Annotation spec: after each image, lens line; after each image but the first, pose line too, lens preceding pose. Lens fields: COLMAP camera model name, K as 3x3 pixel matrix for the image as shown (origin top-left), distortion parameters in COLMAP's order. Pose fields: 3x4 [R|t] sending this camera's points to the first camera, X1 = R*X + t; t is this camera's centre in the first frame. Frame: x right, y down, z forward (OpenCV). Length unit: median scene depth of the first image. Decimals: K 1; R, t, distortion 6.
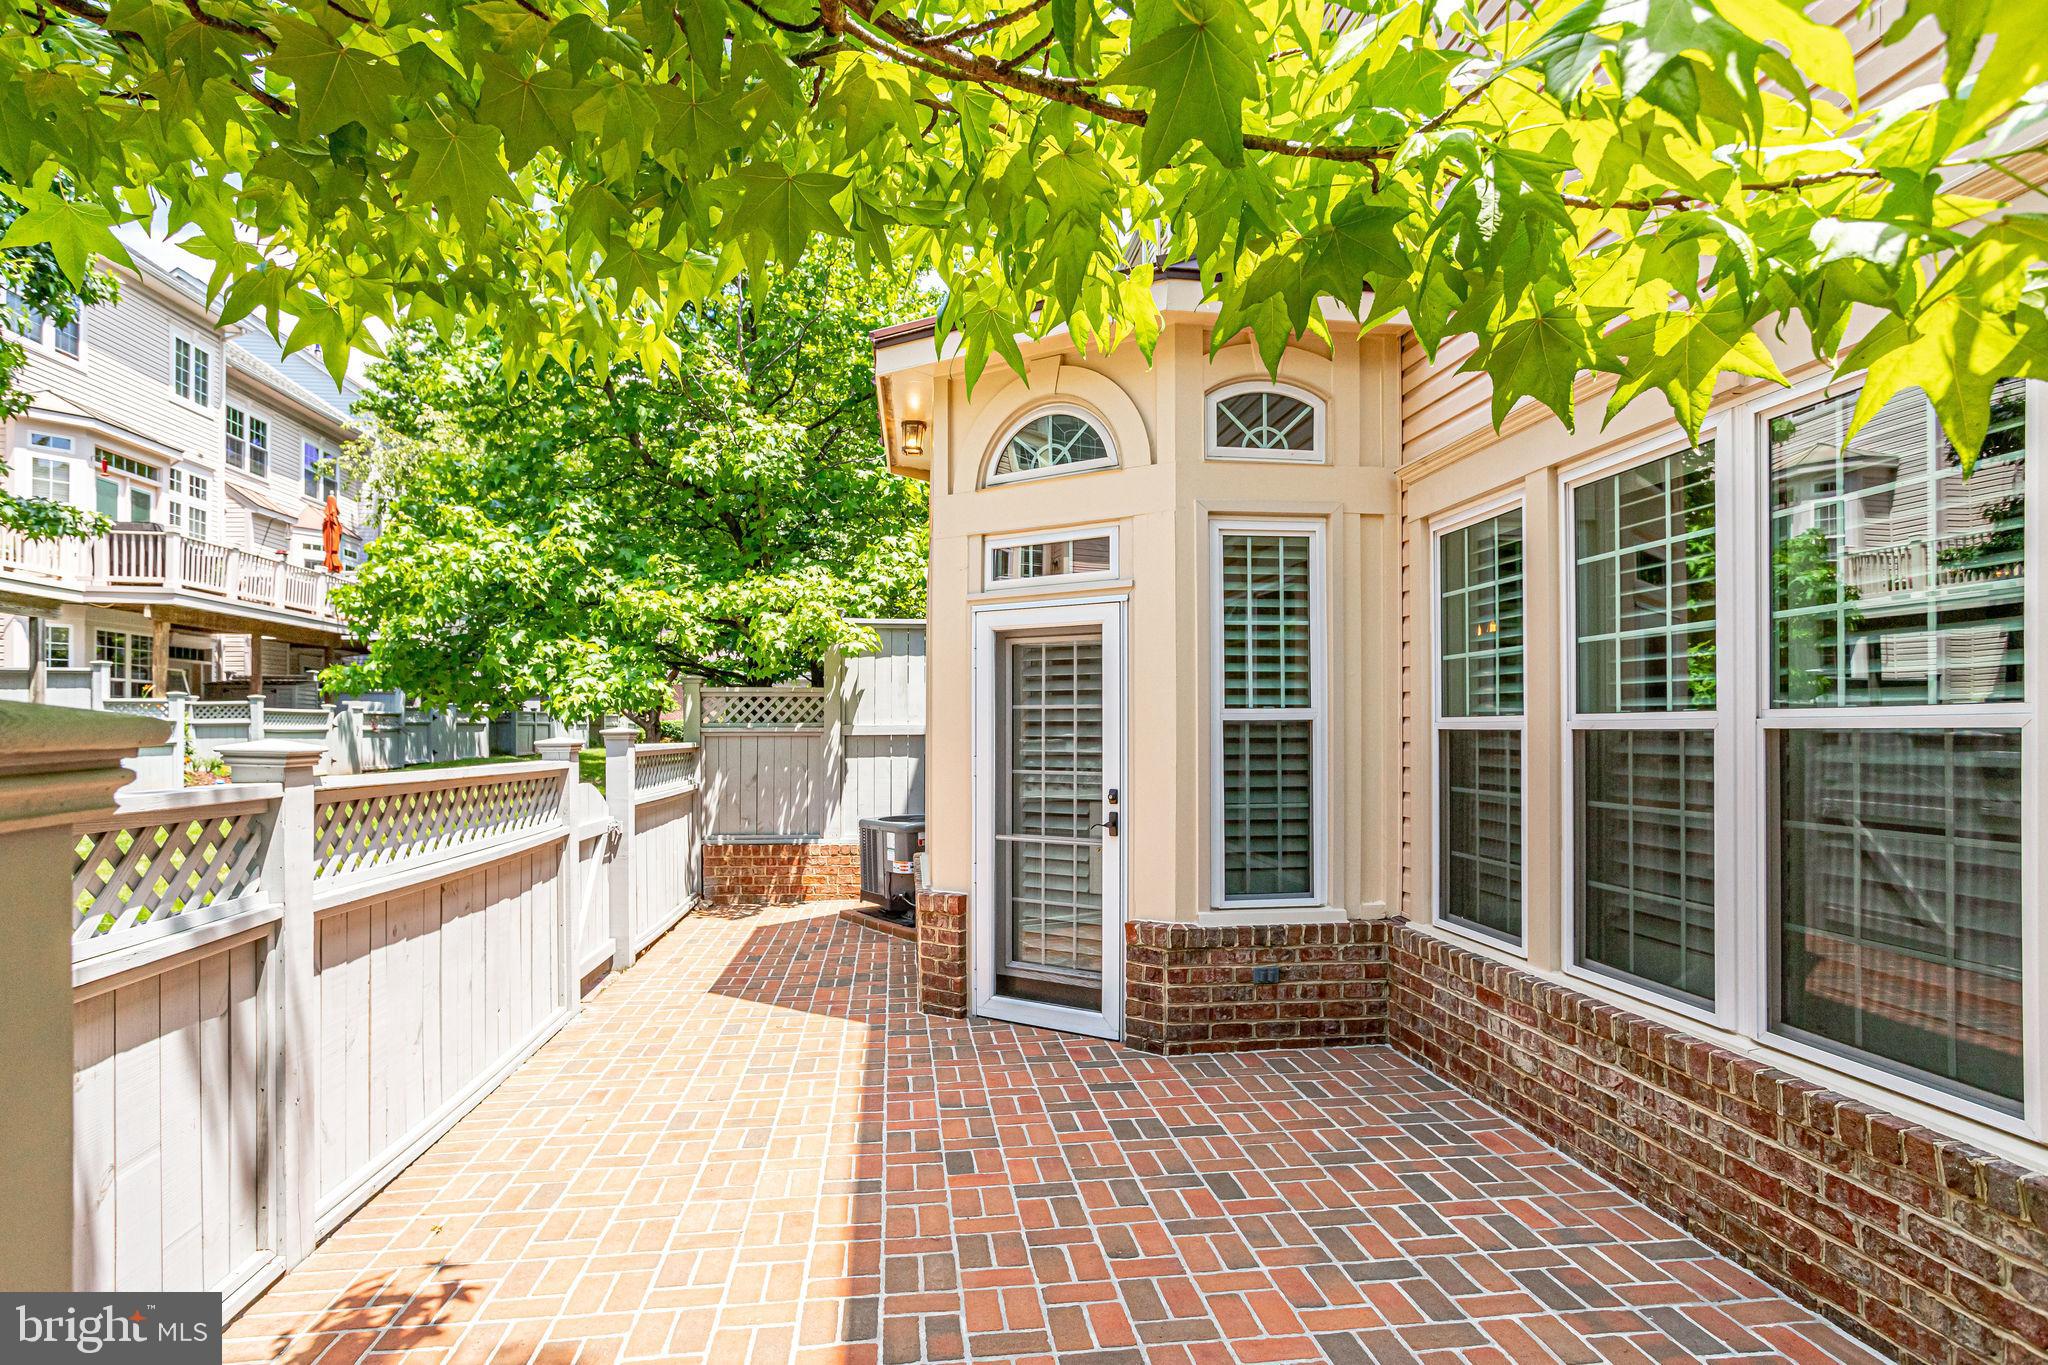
lens RADIAL K [[1084.5, 0, 1017.3], [0, 1084.5, 726.6], [0, 0, 1]] dist [-0.005324, -0.000063]
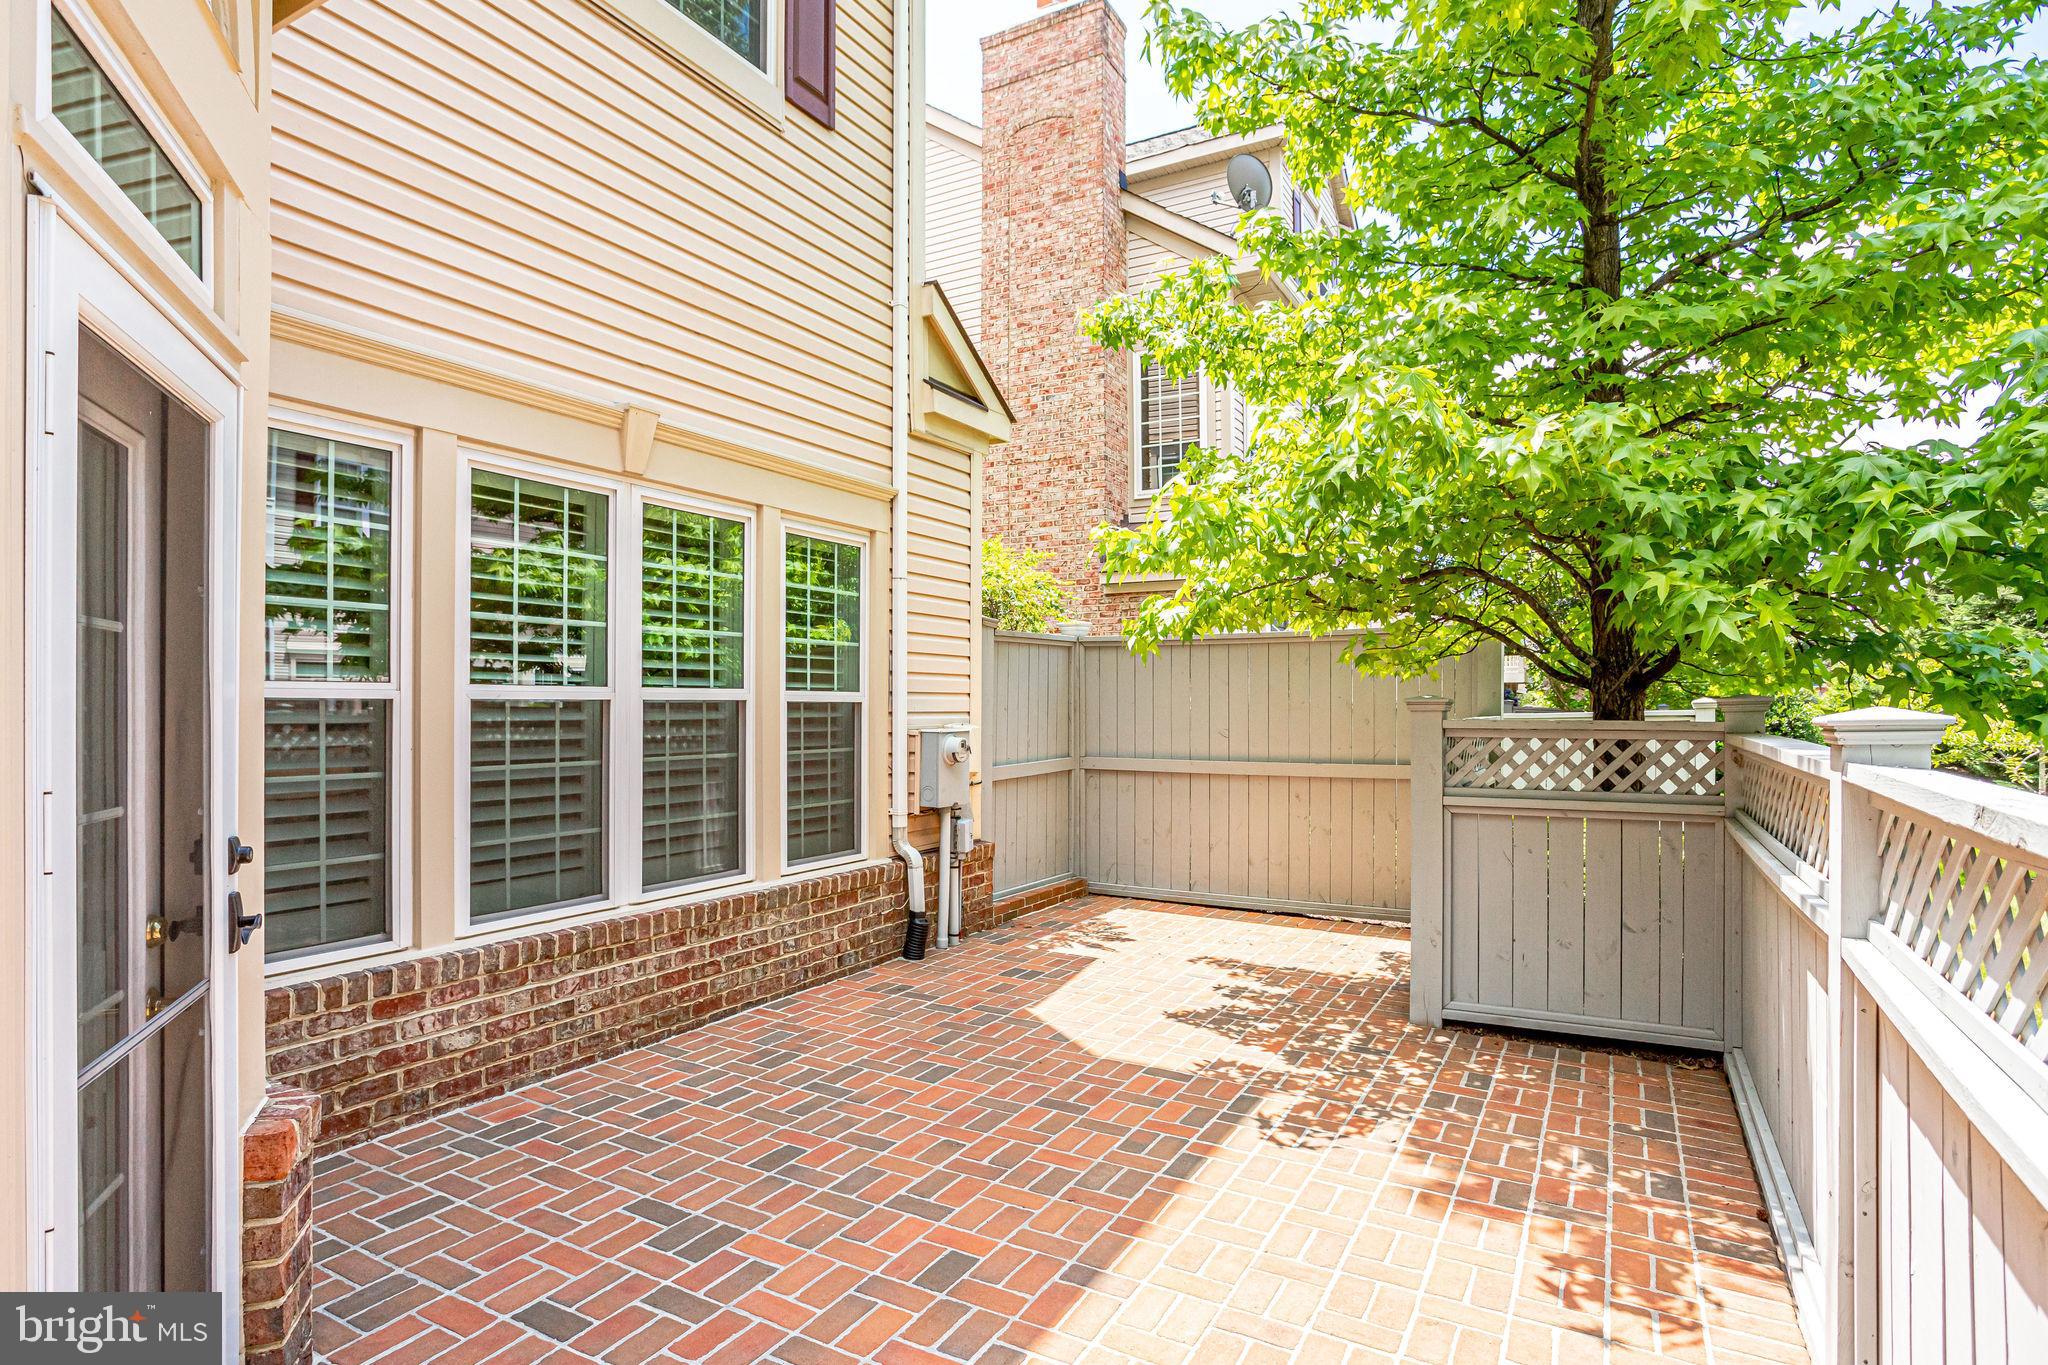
lens RADIAL K [[1058.5, 0, 1014.3], [0, 1058.5, 704.5], [0, 0, 1]] dist [-0.001453, -0.000078]
pose [[-0.808890, 0.001118, 0.587959, -0.584877], [-0.001601, 0.999990, -0.004104, 0.012994], [-0.587958, -0.004261, -0.808881, 1.749589]]
